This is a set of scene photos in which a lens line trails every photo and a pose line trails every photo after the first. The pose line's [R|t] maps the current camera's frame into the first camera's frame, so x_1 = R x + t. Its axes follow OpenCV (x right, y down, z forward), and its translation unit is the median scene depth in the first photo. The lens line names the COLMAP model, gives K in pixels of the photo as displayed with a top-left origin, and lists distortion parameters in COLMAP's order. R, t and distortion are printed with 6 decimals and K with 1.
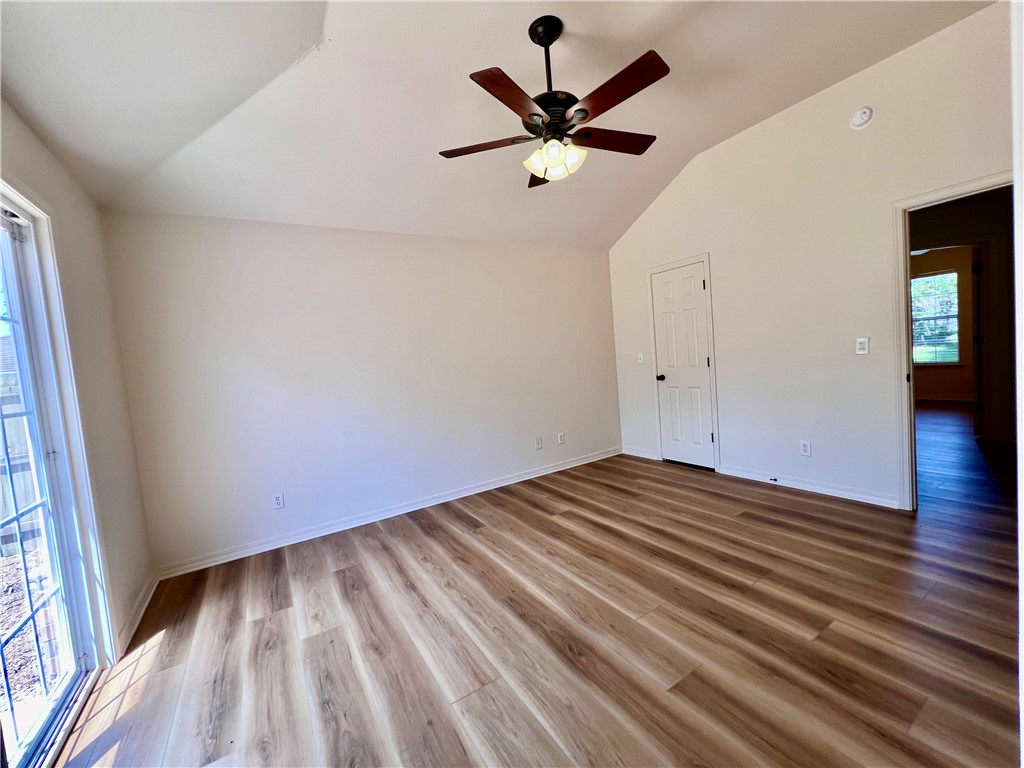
lens RADIAL K [[409.9, 0, 517.0], [0, 409.9, 381.8], [0, 0, 1]] dist [-0.002561, 0.000831]
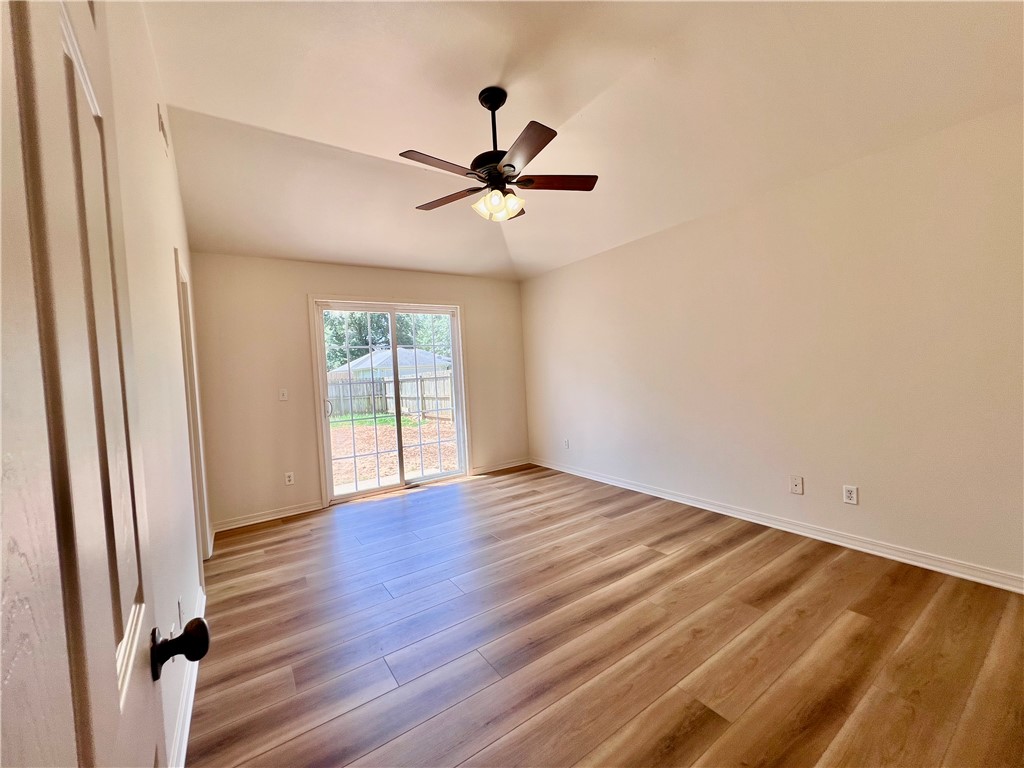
lens RADIAL K [[409.9, 0, 510.3], [0, 409.9, 385.4], [0, 0, 1]] dist [-0.002561, 0.000831]
pose [[0.034357, 0.119522, -0.992237, 0.932031], [-0.007419, 0.992826, 0.119336, -0.119937], [0.999382, 0.003262, 0.034997, 0.698888]]
